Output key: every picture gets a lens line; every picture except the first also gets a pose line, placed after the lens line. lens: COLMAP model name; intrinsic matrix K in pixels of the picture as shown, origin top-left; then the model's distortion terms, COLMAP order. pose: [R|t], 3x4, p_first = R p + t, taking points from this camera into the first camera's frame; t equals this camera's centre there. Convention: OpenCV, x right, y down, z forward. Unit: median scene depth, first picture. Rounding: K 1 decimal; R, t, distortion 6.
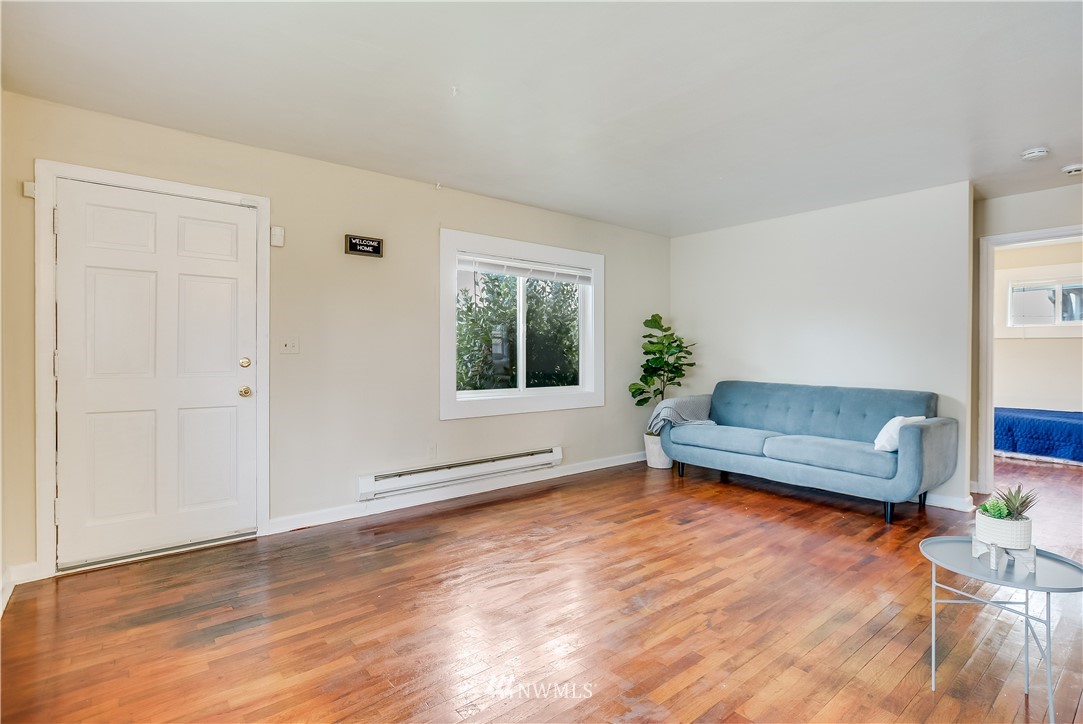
lens RADIAL K [[513.3, 0, 541.5], [0, 513.3, 362.0], [0, 0, 1]] dist [-0.016381, 0.000453]
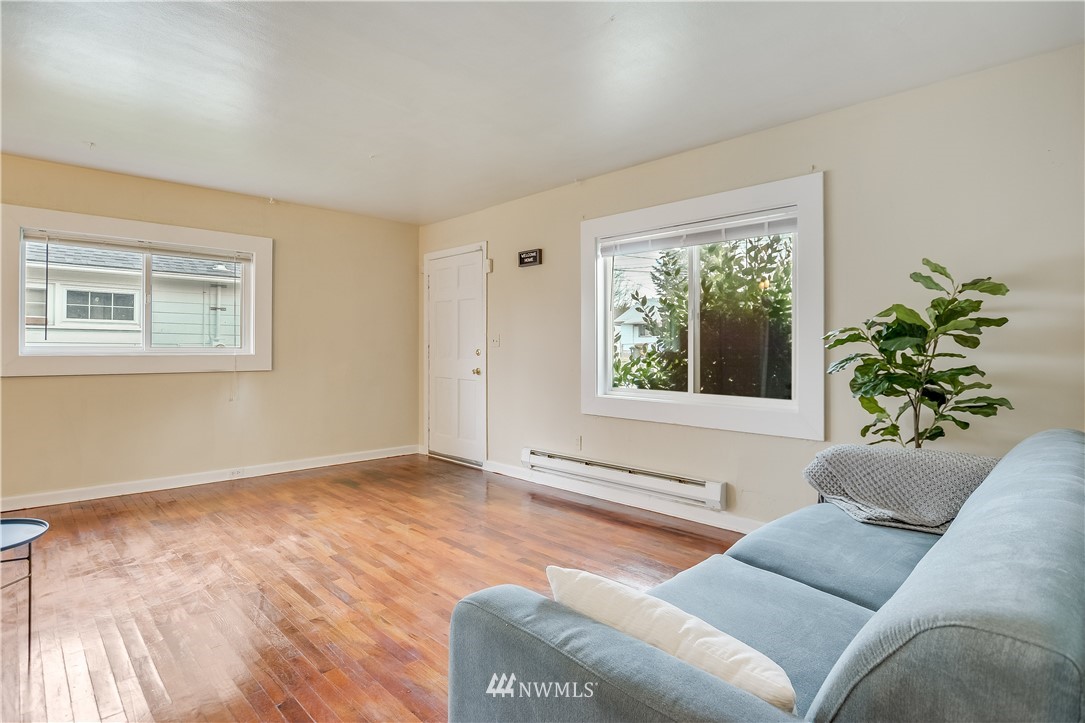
lens RADIAL K [[549.8, 0, 556.6], [0, 549.8, 346.2], [0, 0, 1]] dist [-0.001918, 0.001762]
pose [[0.118863, -0.001132, -0.992910, 0.980703], [-0.019804, 0.999798, -0.003511, -0.013978], [0.992713, 0.020081, 0.118816, 0.931749]]
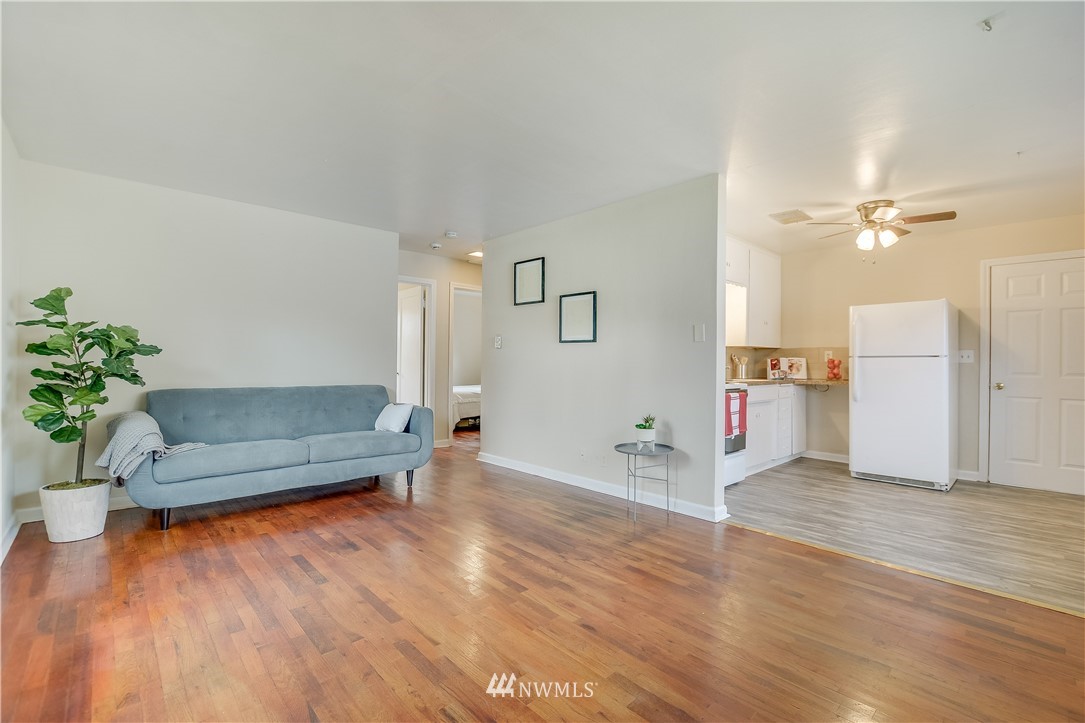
lens RADIAL K [[484.3, 0, 542.5], [0, 484.3, 361.5], [0, 0, 1]] dist [-0.038161, 0.008080]
pose [[-0.072019, -0.003080, 0.997398, -0.553152], [0.006456, 0.999973, 0.003554, -0.005935], [-0.997382, 0.006695, -0.071997, 0.717938]]
